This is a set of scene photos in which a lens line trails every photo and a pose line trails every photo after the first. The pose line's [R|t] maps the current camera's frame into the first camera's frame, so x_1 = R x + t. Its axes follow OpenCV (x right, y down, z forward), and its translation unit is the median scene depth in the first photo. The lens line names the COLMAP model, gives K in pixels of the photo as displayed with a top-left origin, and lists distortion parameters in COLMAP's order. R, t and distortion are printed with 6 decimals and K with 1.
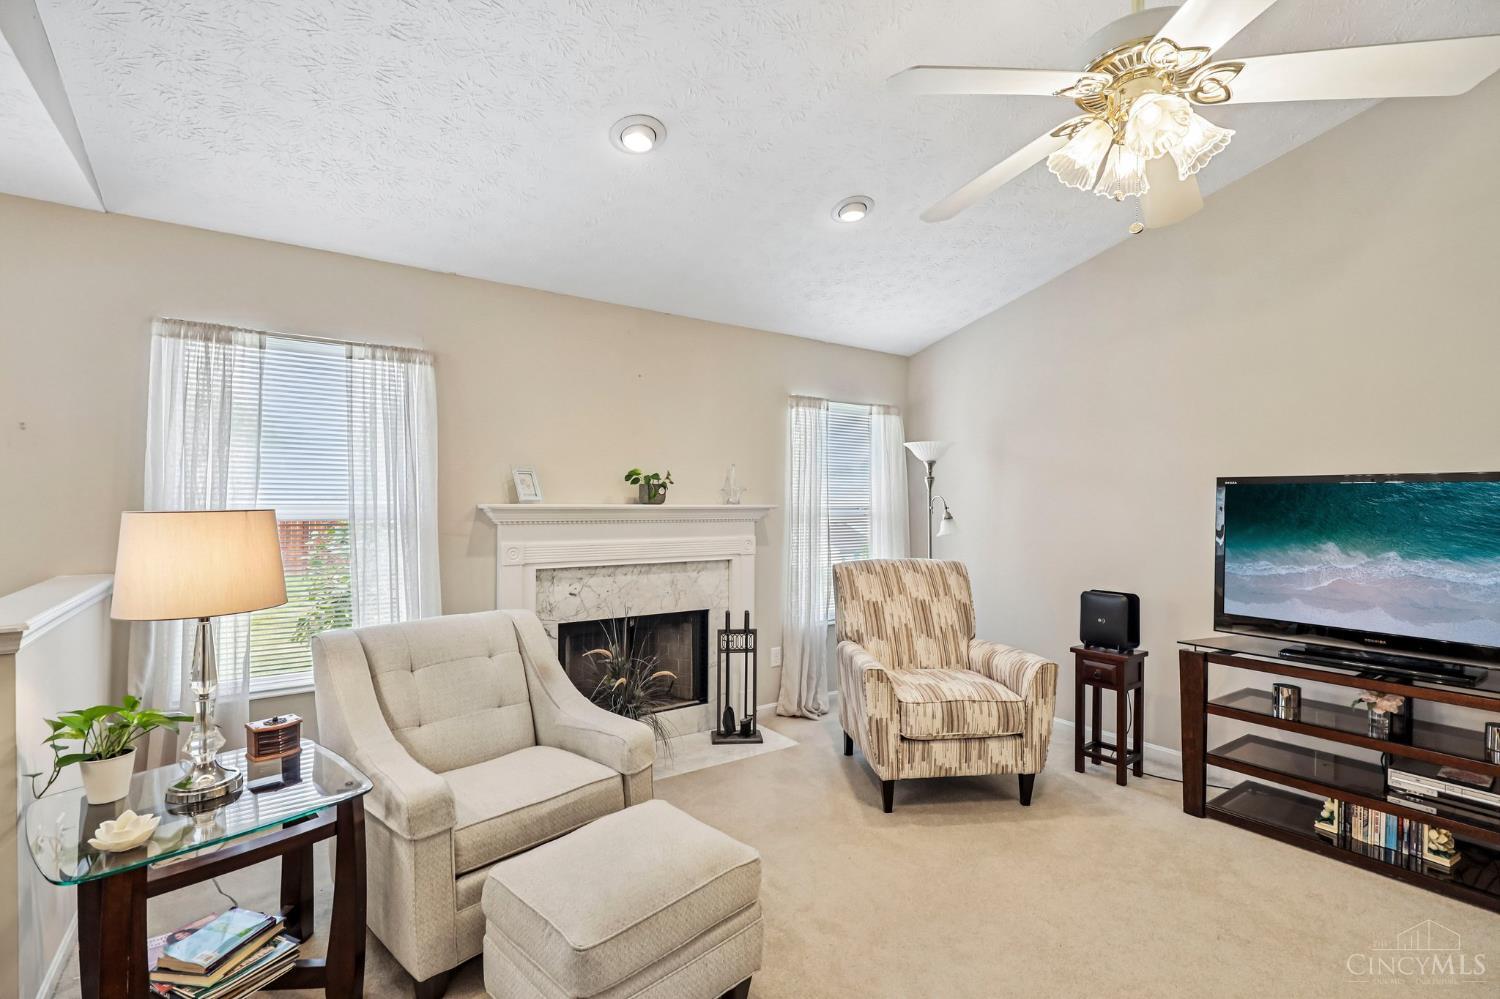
lens RADIAL K [[685.9, 0, 752.5], [0, 685.9, 502.8], [0, 0, 1]] dist [-0.002225, 0.000442]
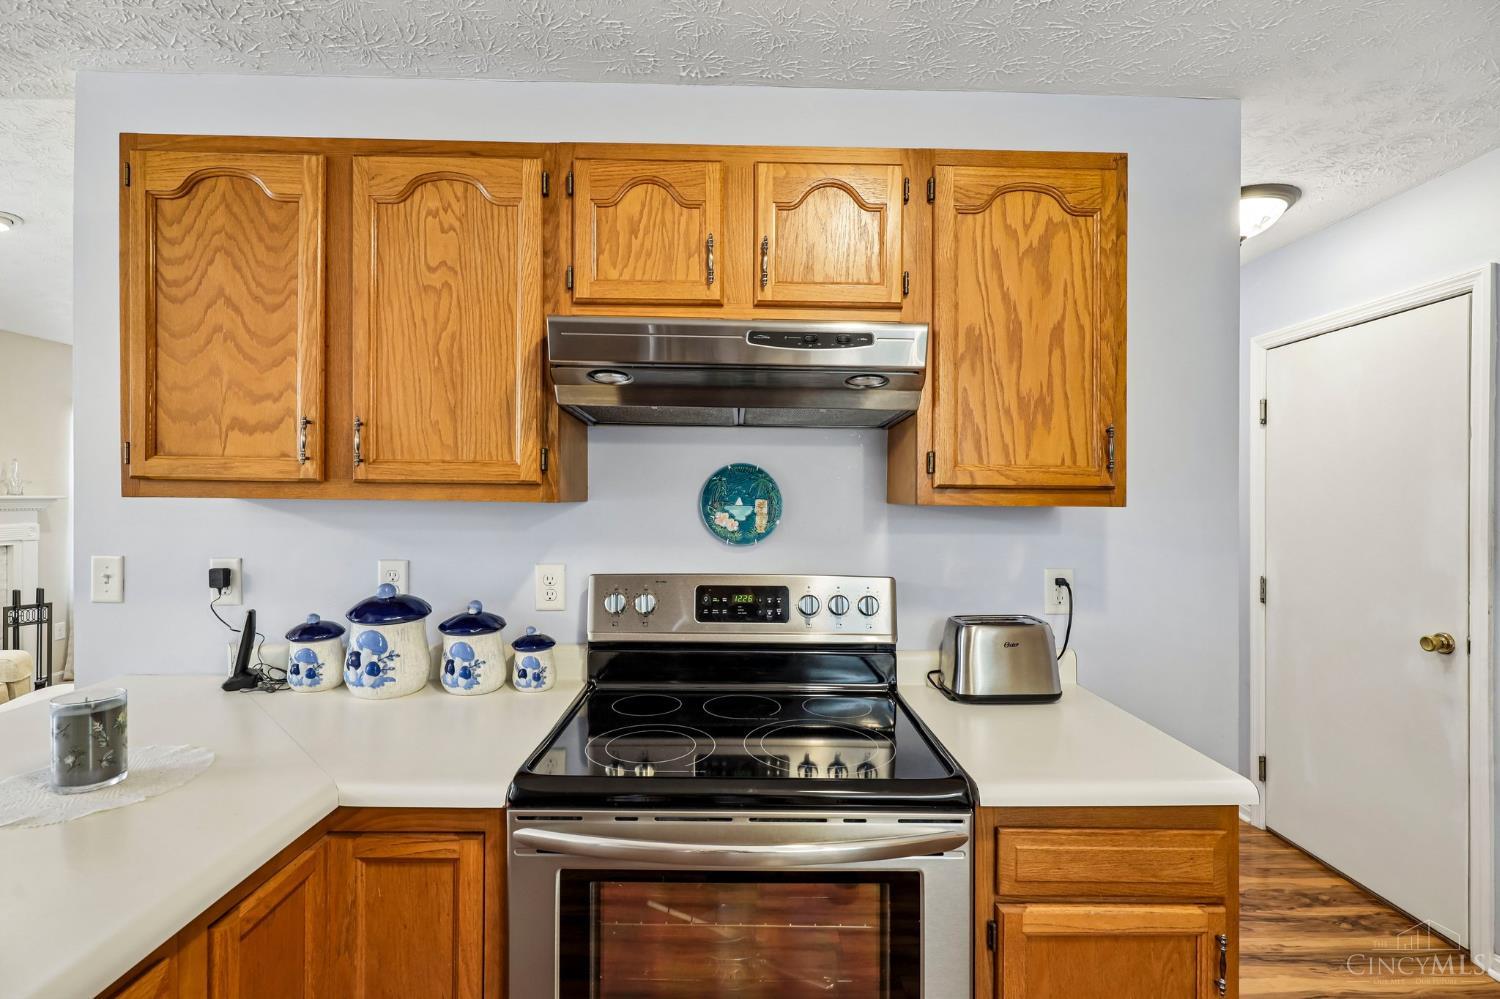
lens RADIAL K [[685.9, 0, 752.5], [0, 685.9, 502.8], [0, 0, 1]] dist [-0.002225, 0.000442]
pose [[0.559185, -0.003953, 0.829033, -0.336396], [-0.004081, 0.999963, 0.007520, 0.001516], [-0.829033, -0.007589, 0.559149, -0.731851]]
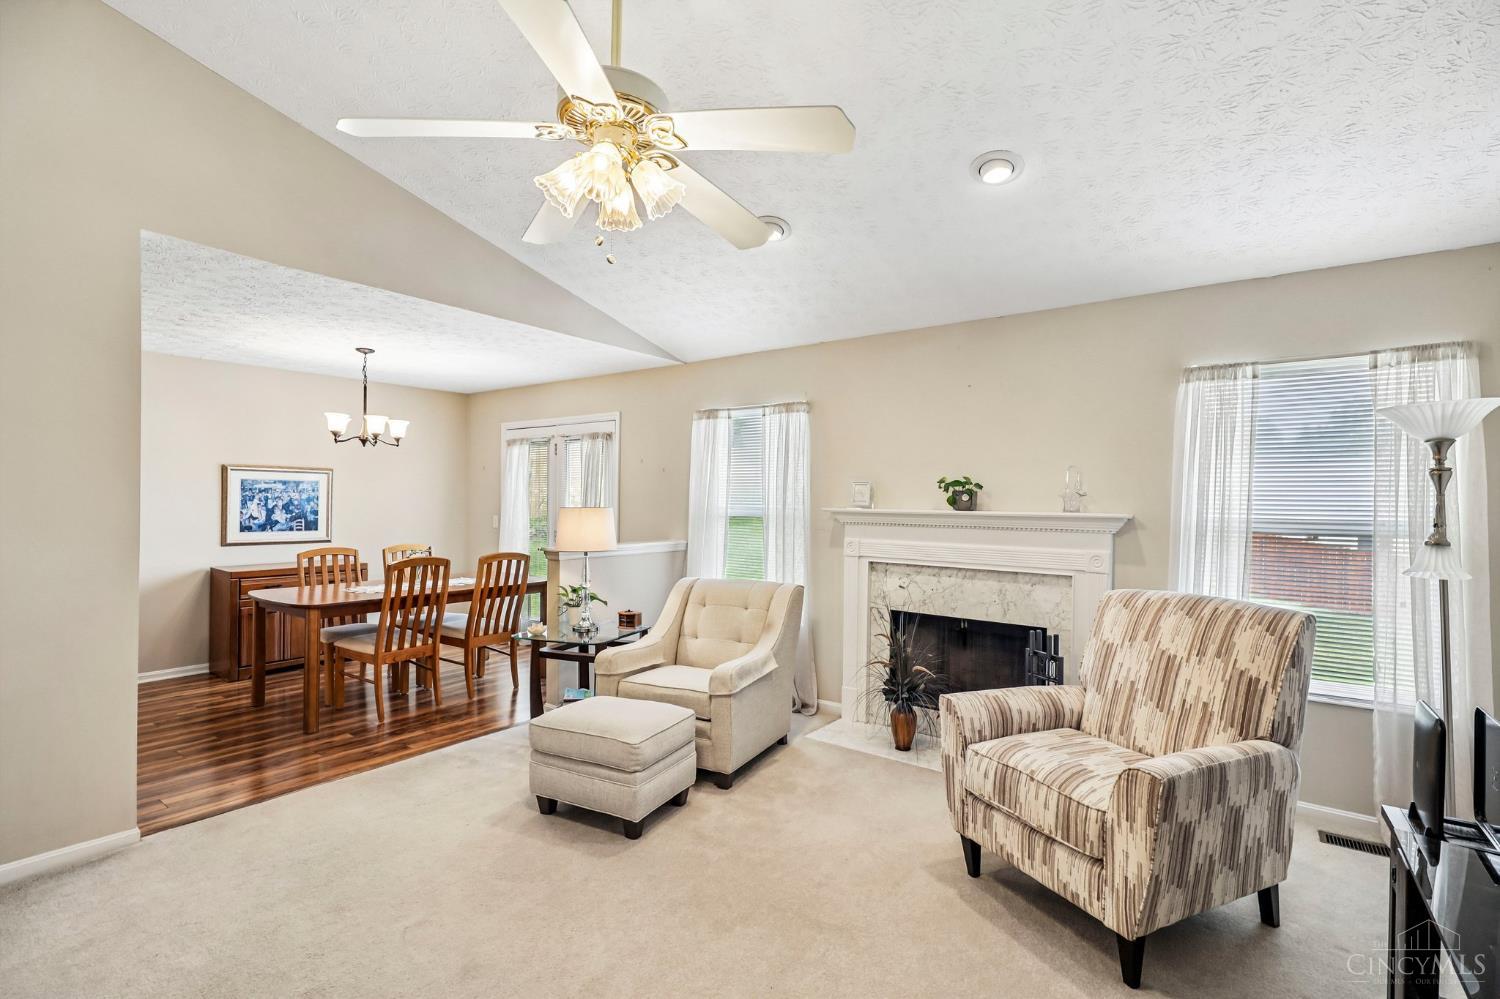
lens RADIAL K [[685.9, 0, 752.5], [0, 685.9, 502.8], [0, 0, 1]] dist [-0.002225, 0.000442]
pose [[0.317390, -0.000613, -0.948295, 0.805502], [-0.014600, 0.999878, -0.005532, 0.000958], [0.948183, 0.015601, 0.317342, 0.413376]]
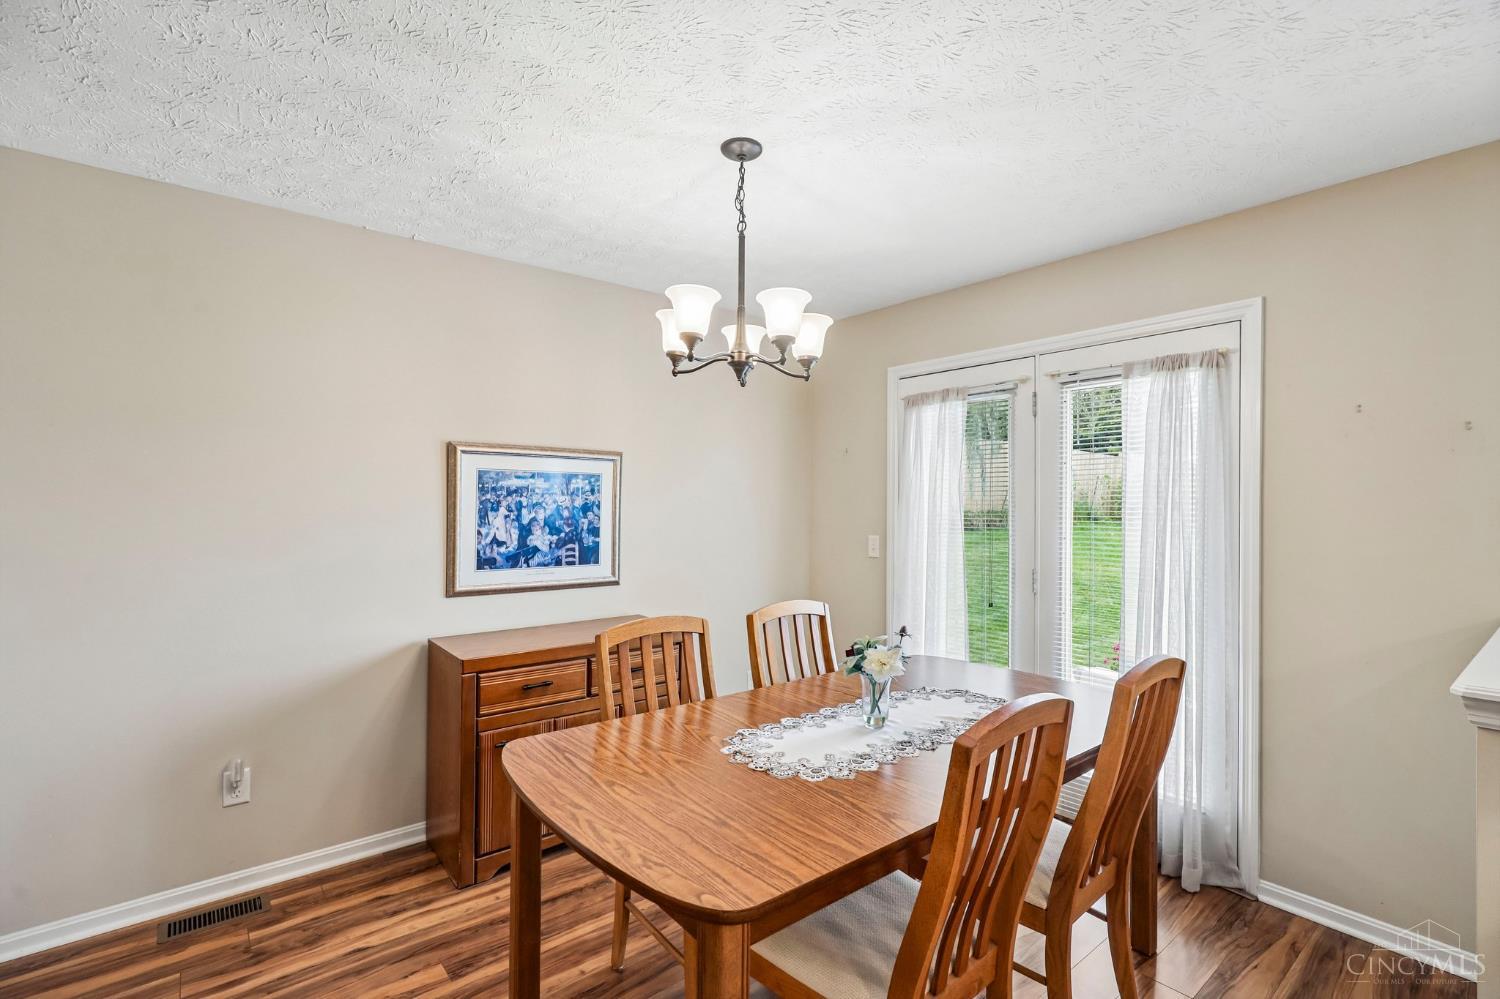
lens RADIAL K [[685.9, 0, 752.5], [0, 685.9, 502.8], [0, 0, 1]] dist [-0.002225, 0.000442]
pose [[0.073142, -0.008476, -0.997286, -0.224472], [-0.012293, 0.999880, -0.009399, -0.001293], [0.997246, 0.012947, 0.073029, 0.063008]]
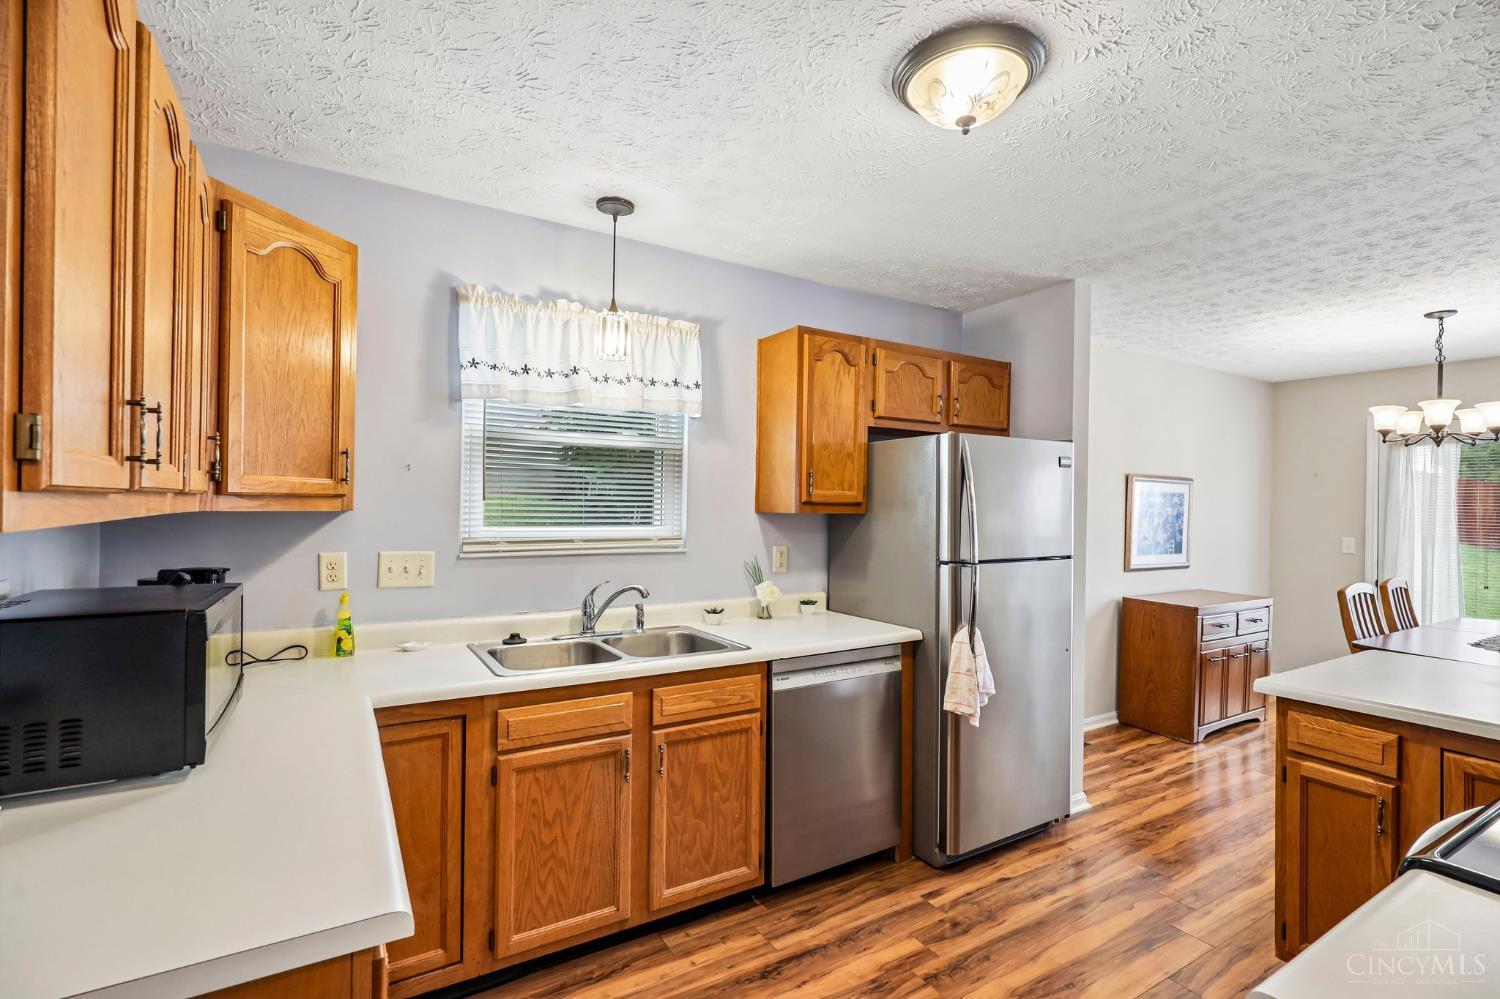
lens RADIAL K [[692.6, 0, 757.7], [0, 692.6, 500.3], [0, 0, 1]] dist [0.003995, 0.000539]
pose [[-0.060372, -0.013585, -0.998084, 0.297654], [-0.024504, 0.999626, -0.012123, 0.005579], [0.997875, 0.023725, -0.060682, -0.874229]]
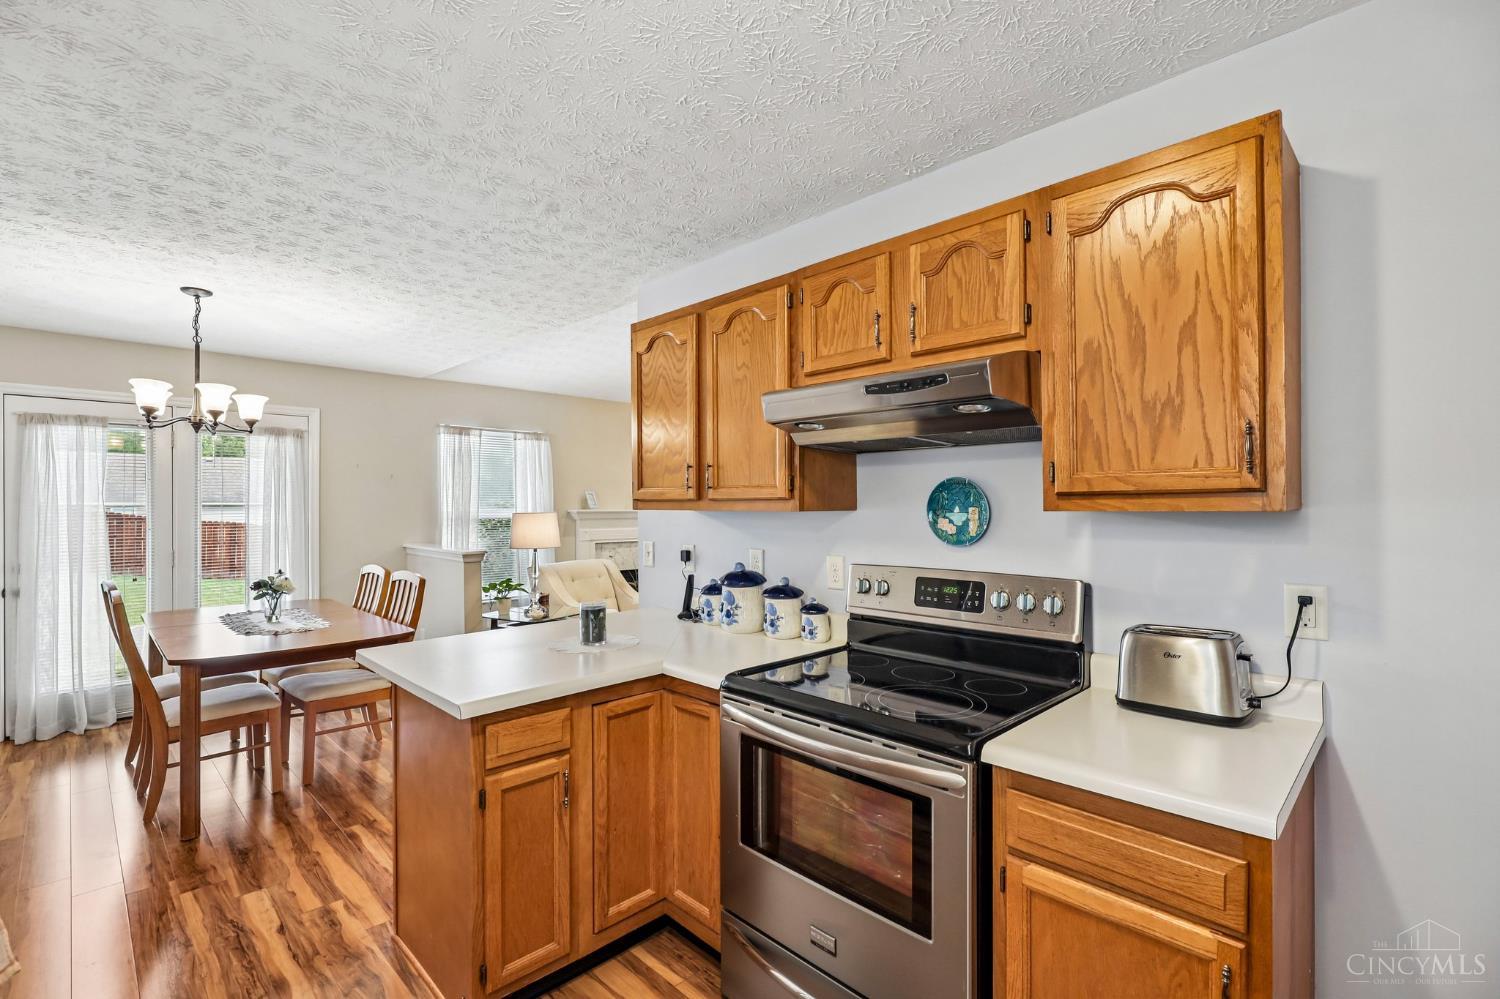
lens RADIAL K [[685.9, 0, 752.5], [0, 685.9, 502.8], [0, 0, 1]] dist [-0.002225, 0.000442]
pose [[0.986074, -0.008016, 0.166112, -0.200642], [0.009527, 0.999920, -0.008304, 0.001947], [-0.166032, 0.009771, 0.986072, -1.004190]]
